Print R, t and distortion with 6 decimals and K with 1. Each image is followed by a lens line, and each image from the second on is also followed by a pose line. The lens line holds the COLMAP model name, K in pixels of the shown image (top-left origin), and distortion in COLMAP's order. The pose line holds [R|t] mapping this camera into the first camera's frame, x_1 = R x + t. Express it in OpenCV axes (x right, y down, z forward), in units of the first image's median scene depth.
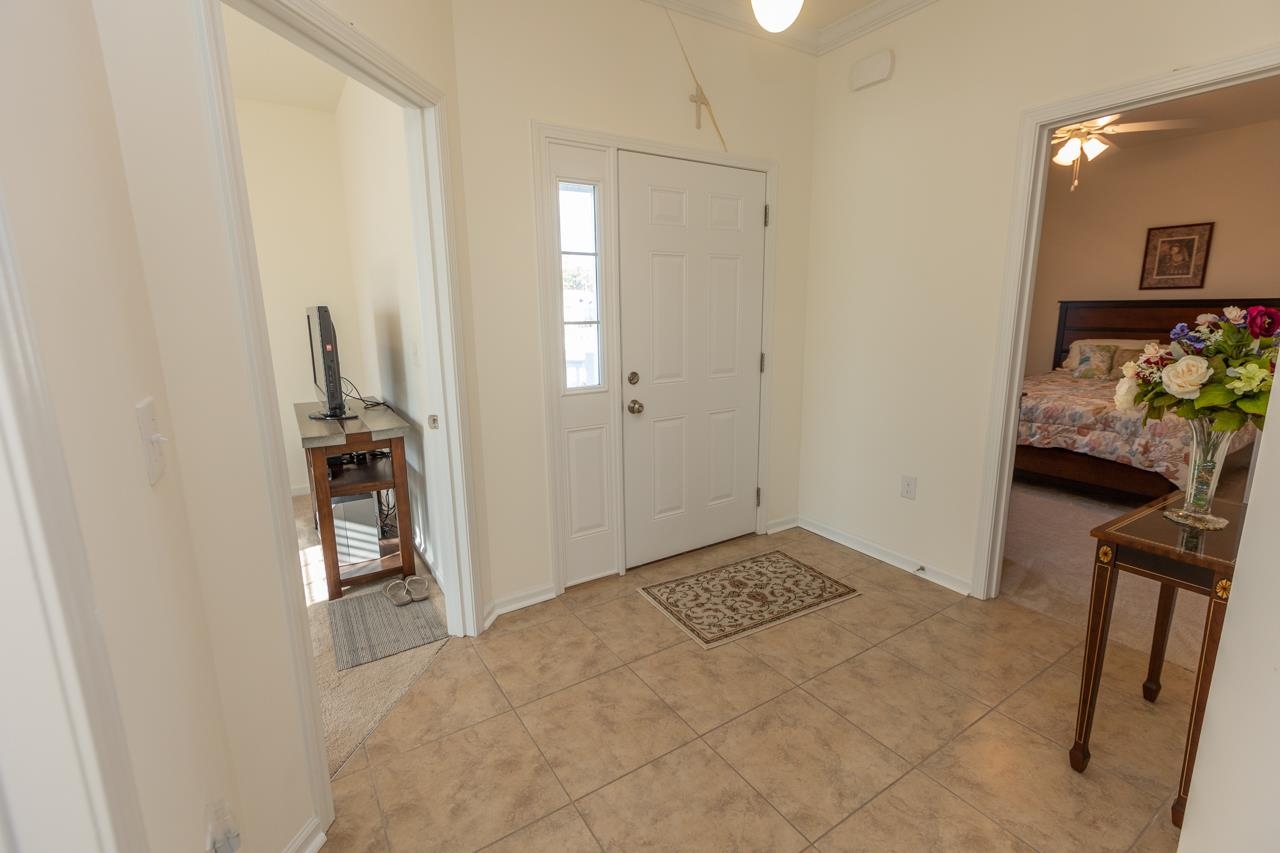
lens RADIAL K [[569.7, 0, 641.5], [0, 569.7, 421.9], [0, 0, 1]] dist [-0.001037, -0.001271]
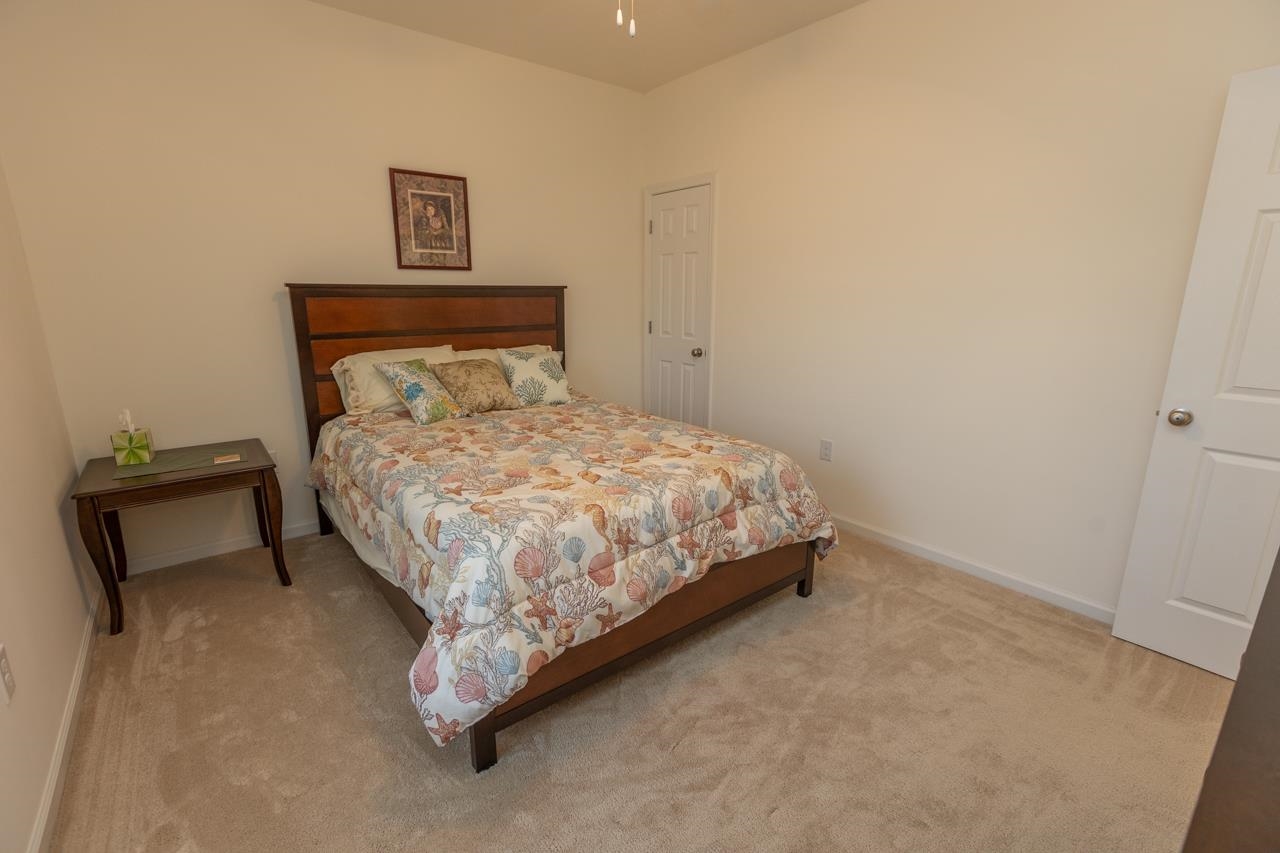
lens RADIAL K [[569.7, 0, 643.4], [0, 569.7, 426.2], [0, 0, 1]] dist [-0.001037, -0.001271]
pose [[-0.115308, -0.215511, 0.969670, 0.215973], [0.193269, 0.952658, 0.234713, -0.177230], [-0.974347, 0.214471, -0.068197, 0.894270]]
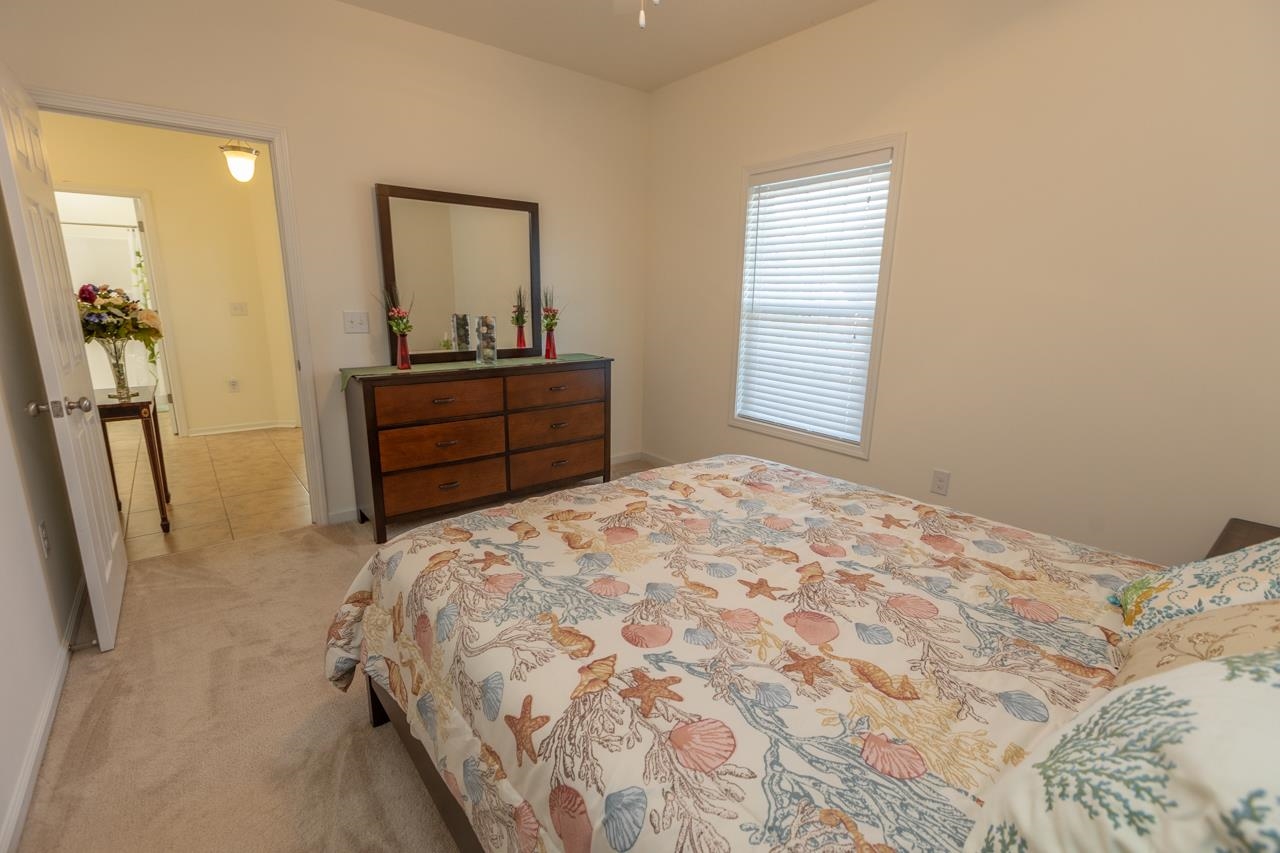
lens RADIAL K [[569.7, 0, 641.8], [0, 569.7, 428.3], [0, 0, 1]] dist [-0.001037, -0.001271]
pose [[0.109720, 0.239273, -0.964733, 1.209792], [-0.207736, 0.954679, 0.213154, -0.187684], [0.972012, 0.177023, 0.154453, 0.929458]]
